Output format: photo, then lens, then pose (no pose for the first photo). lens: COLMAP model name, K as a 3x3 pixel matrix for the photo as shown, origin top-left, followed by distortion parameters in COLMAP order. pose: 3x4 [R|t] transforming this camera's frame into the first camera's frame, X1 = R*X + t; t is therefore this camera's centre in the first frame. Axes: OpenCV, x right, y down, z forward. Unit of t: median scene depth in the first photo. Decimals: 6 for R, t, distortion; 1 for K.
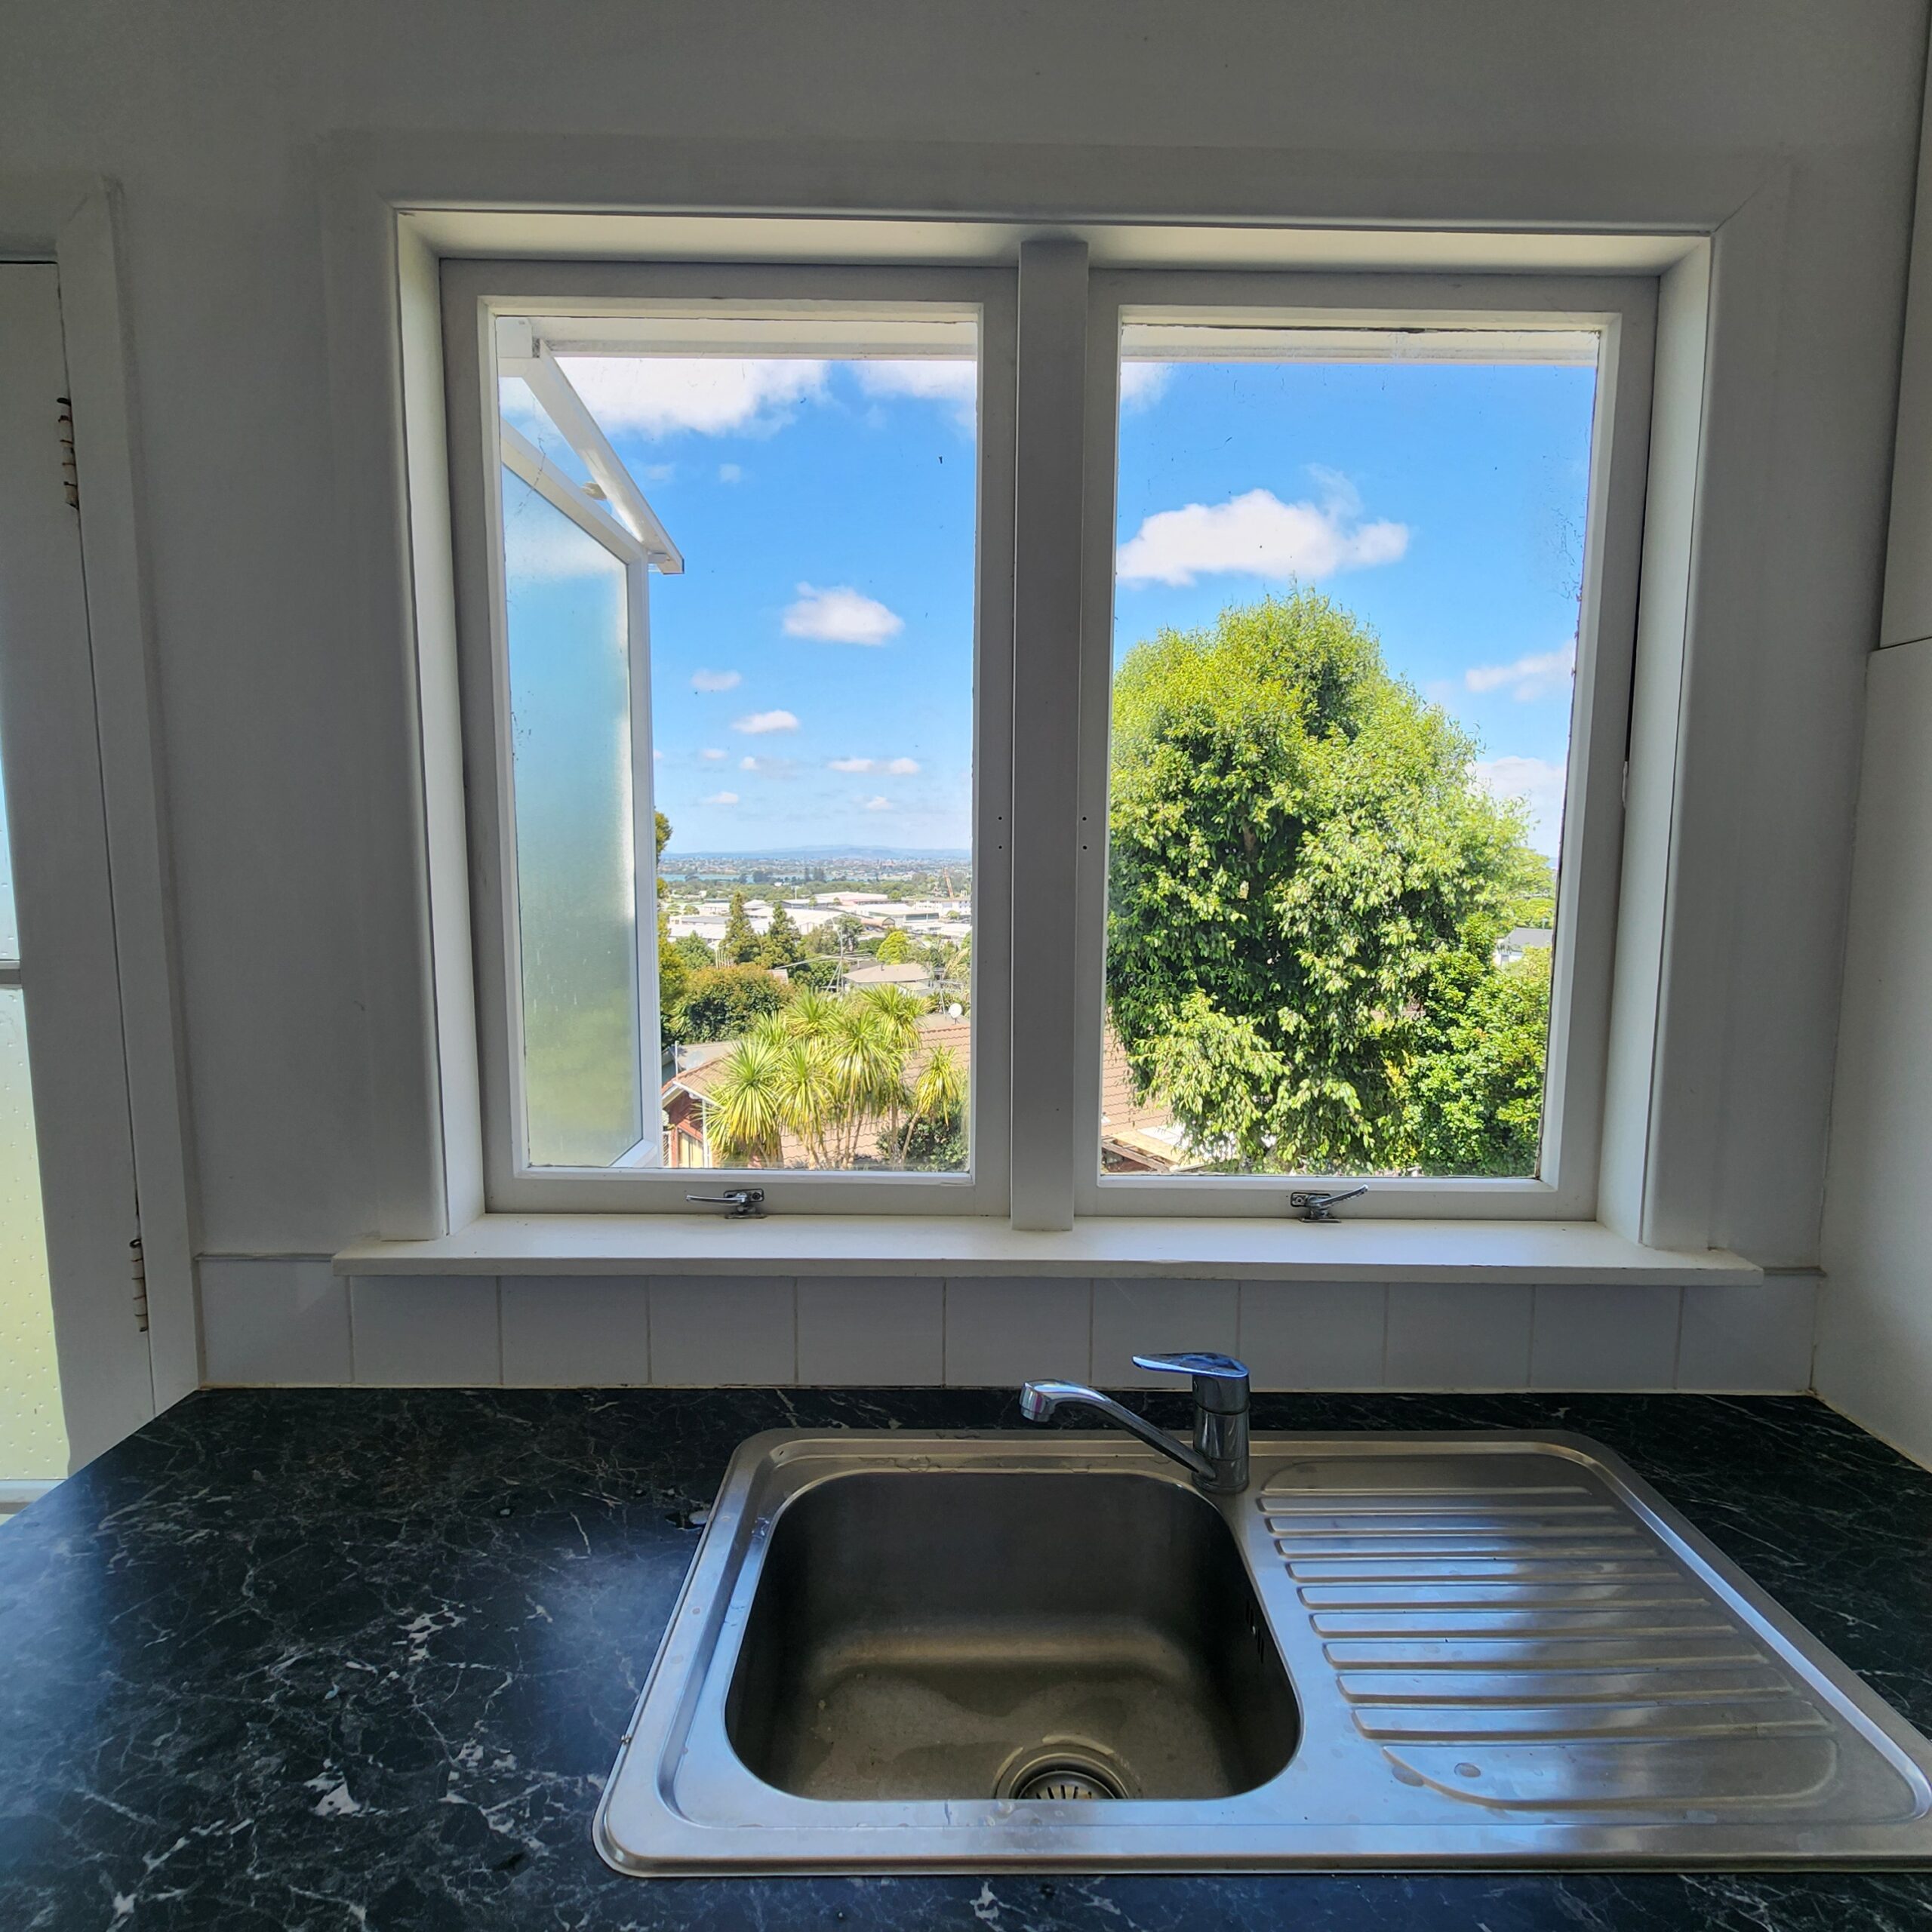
lens RADIAL K [[1077.3, 0, 977.8], [0, 1077.3, 960.4], [0, 0, 1]] dist [0.018766, 0.000121]
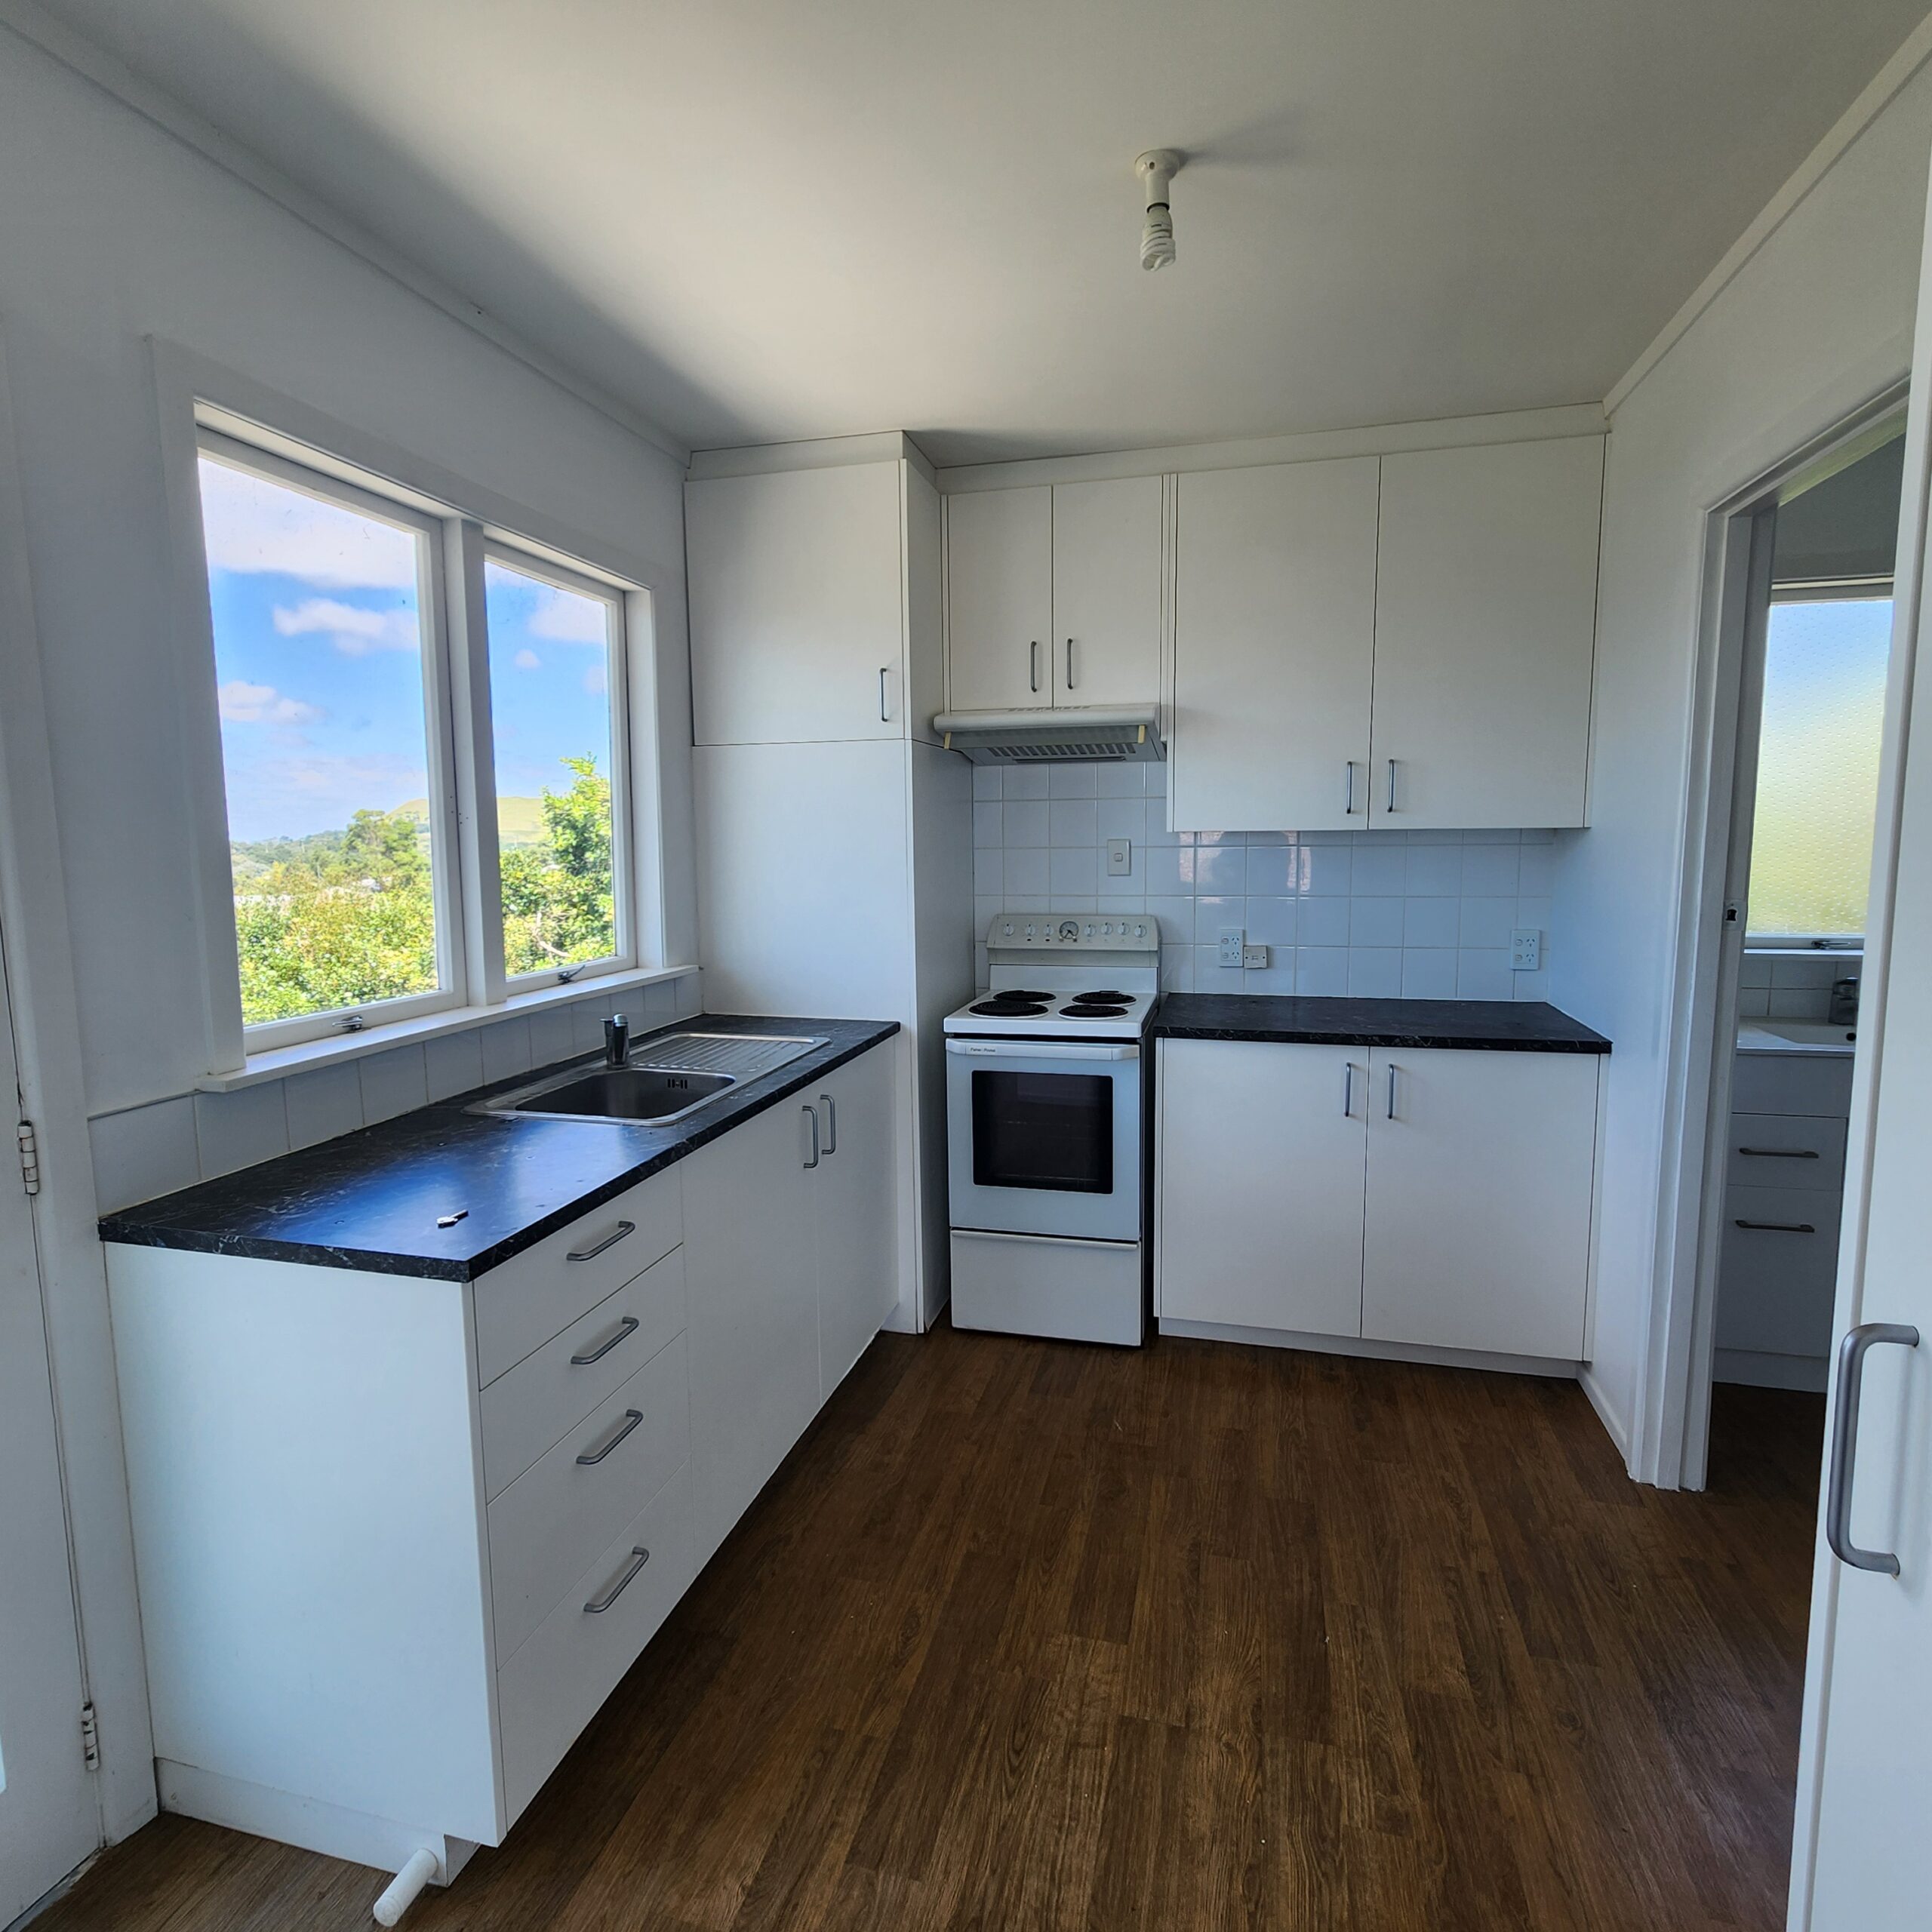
lens RADIAL K [[1077.3, 0, 977.8], [0, 1077.3, 960.4], [0, 0, 1]] dist [0.018766, 0.000121]
pose [[0.257371, -0.129733, 0.957564, -1.691948], [0.110016, 0.988437, 0.104346, 0.062080], [-0.960030, 0.078492, 0.268667, -0.413974]]
